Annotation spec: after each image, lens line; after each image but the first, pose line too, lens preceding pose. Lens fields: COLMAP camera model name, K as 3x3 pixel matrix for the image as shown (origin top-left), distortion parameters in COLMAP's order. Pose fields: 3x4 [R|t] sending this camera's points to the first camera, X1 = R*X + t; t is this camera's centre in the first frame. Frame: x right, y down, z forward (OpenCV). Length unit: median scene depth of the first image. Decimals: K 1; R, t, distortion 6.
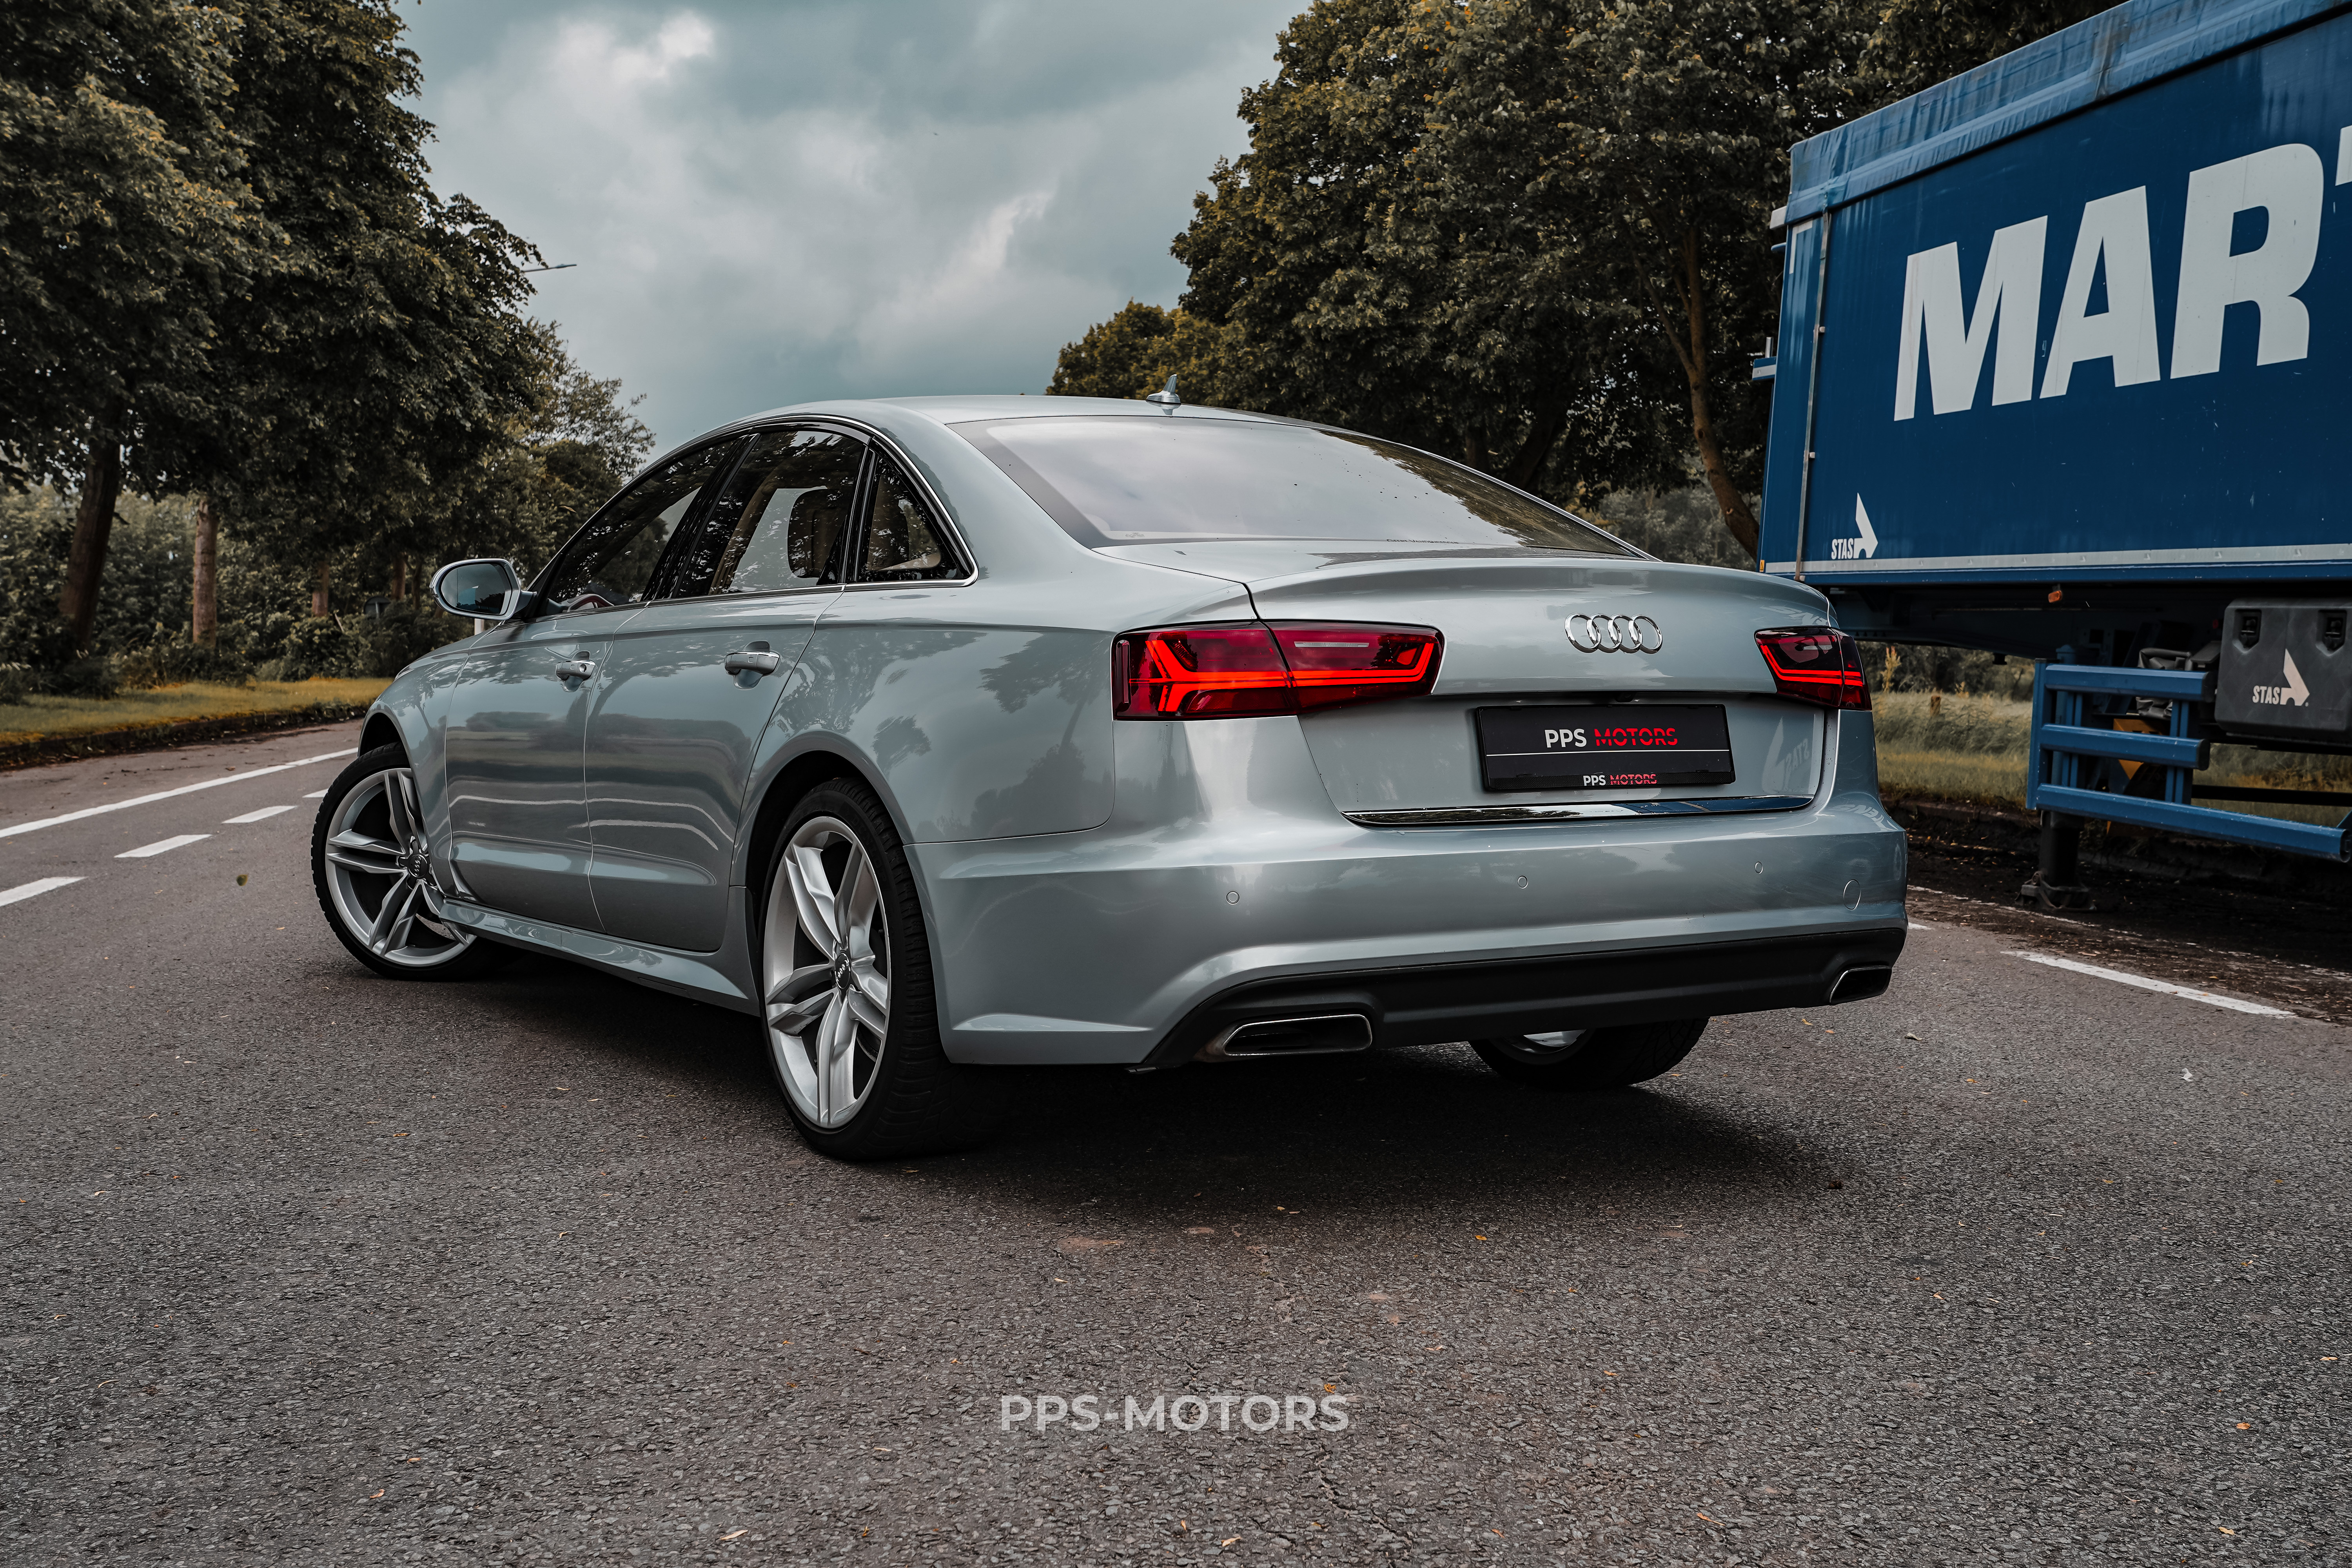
lens RADIAL K [[2405.1, 0, 1175.3], [0, 2405.1, 722.3], [0, 0, 1]] dist [0.005985, 0.281103]
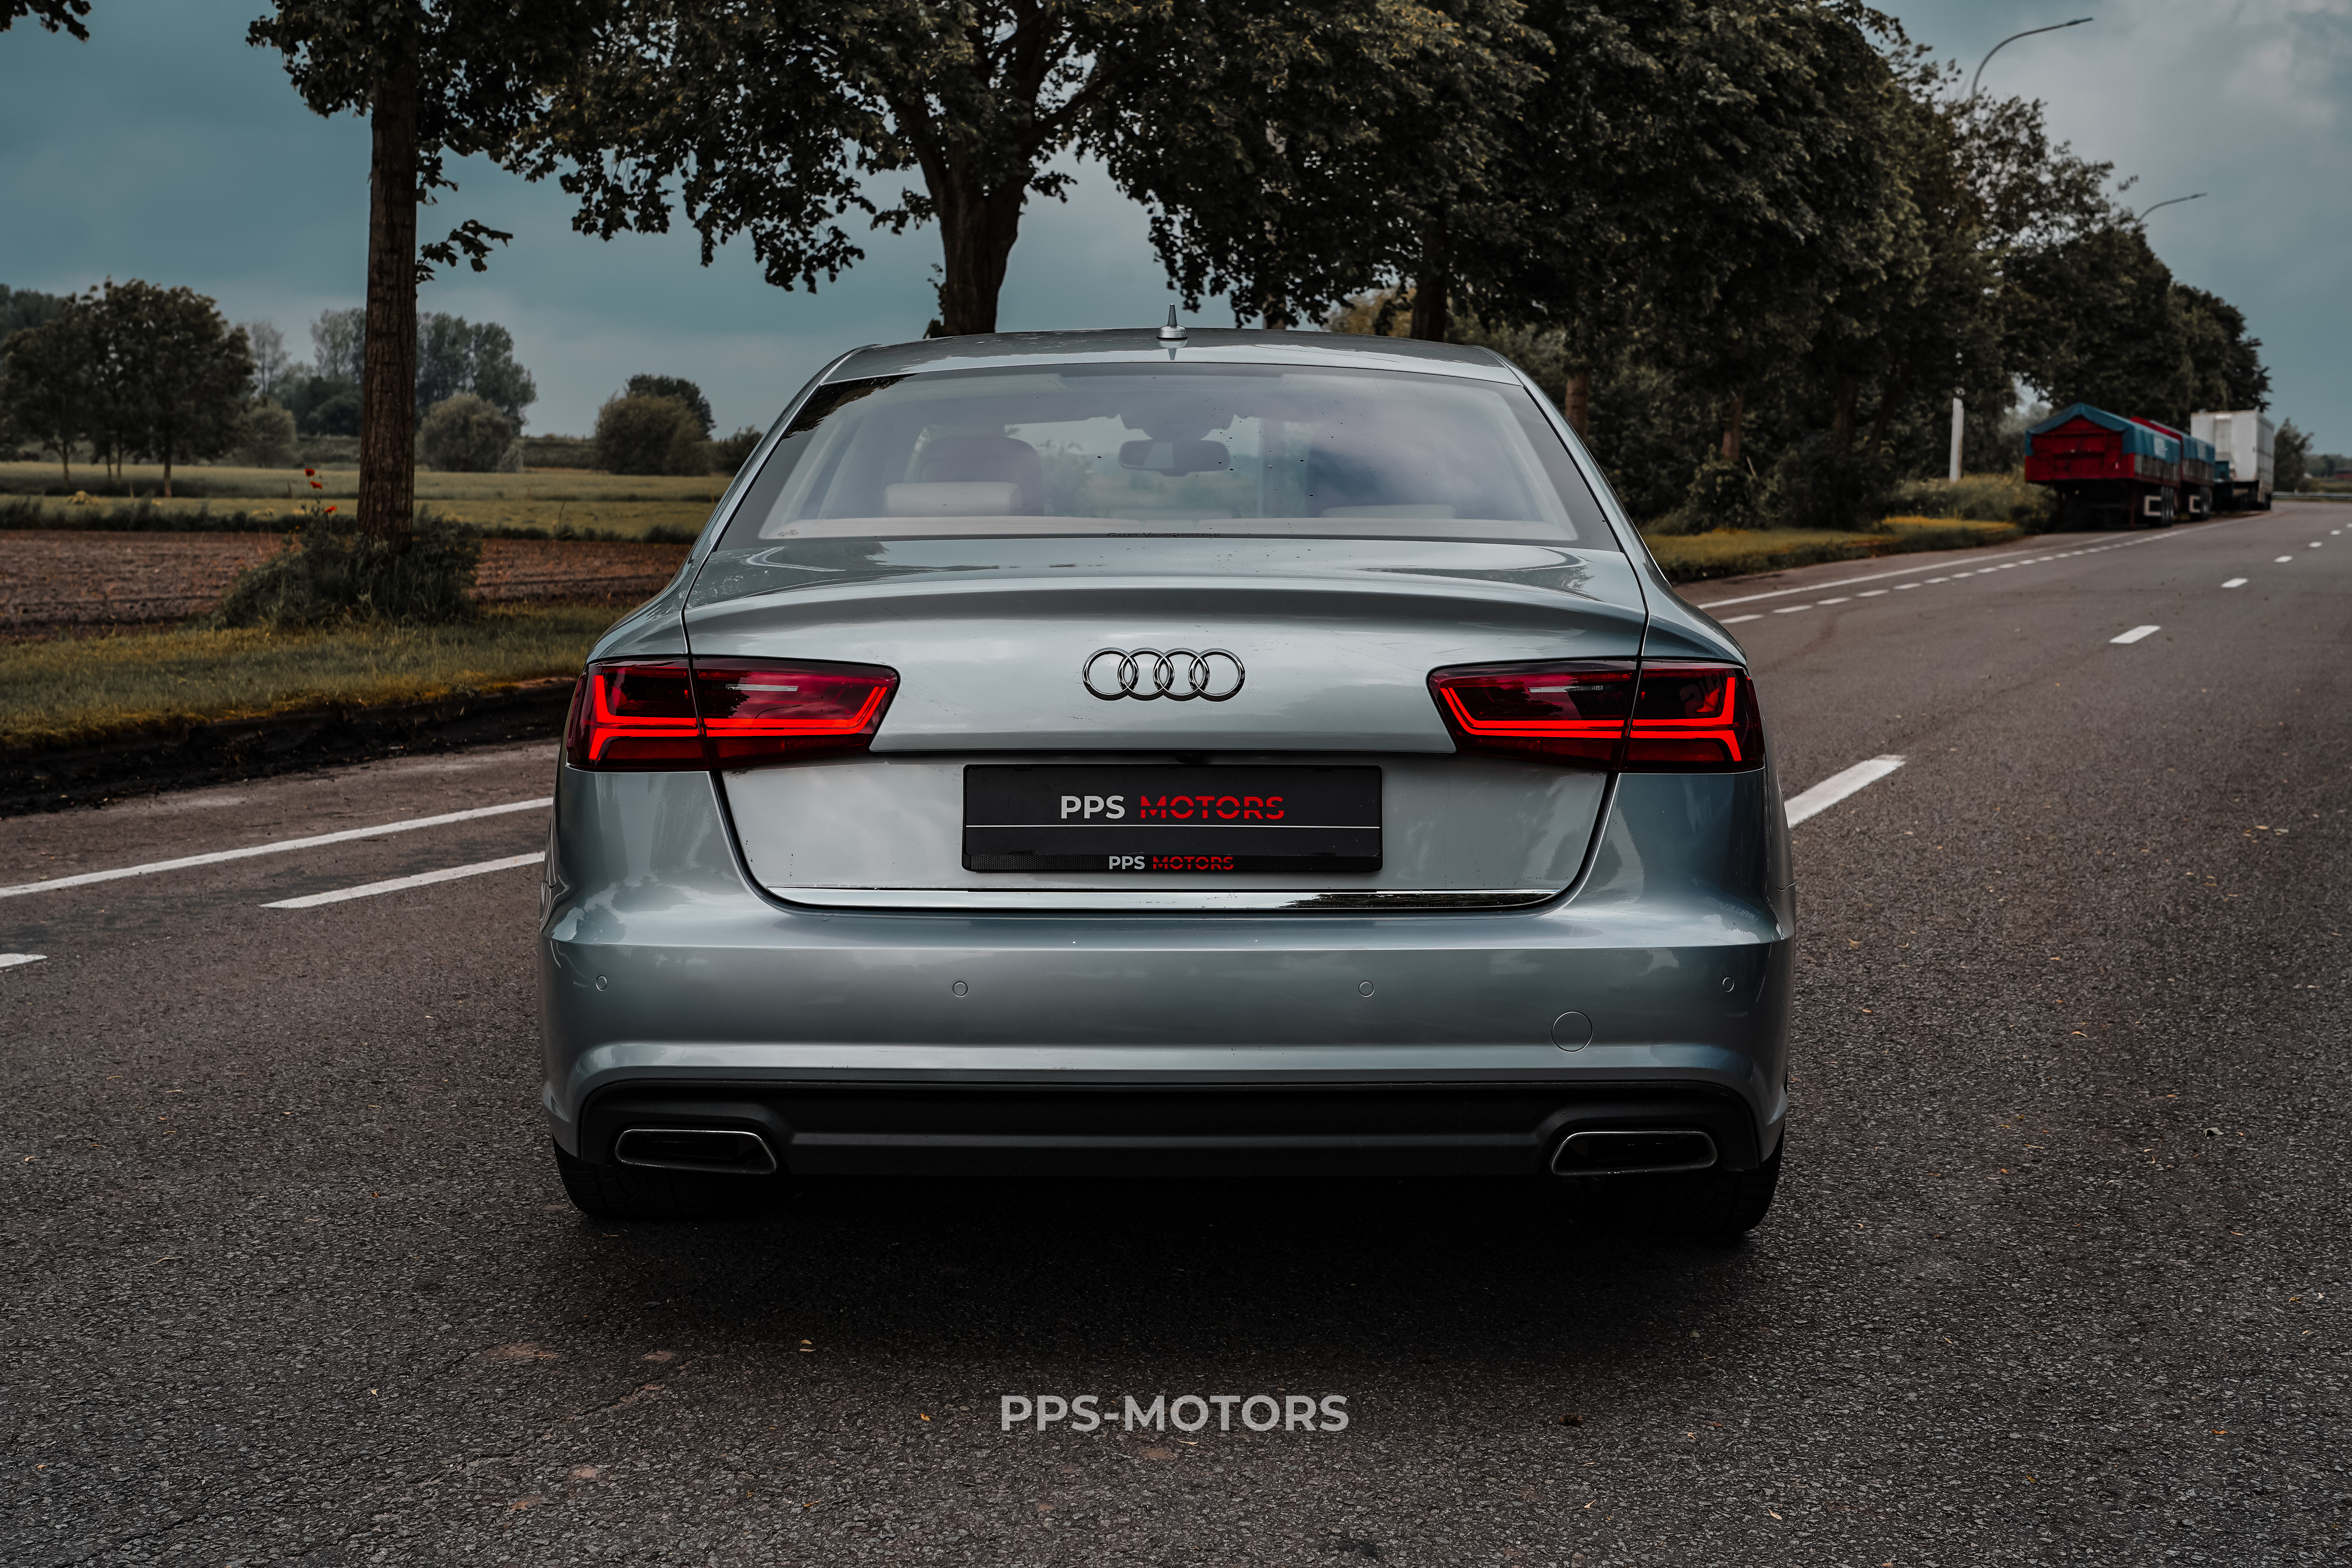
lens RADIAL K [[2831.7, 0, 1176.0], [0, 2831.7, 784.0], [0, 0, 1]] dist [0.008957, 0.004497]
pose [[0.845602, 0.048992, -0.531560, 0.104950], [-0.009305, 0.996981, 0.077085, -0.011220], [0.533732, -0.060237, 0.843506, 0.037148]]
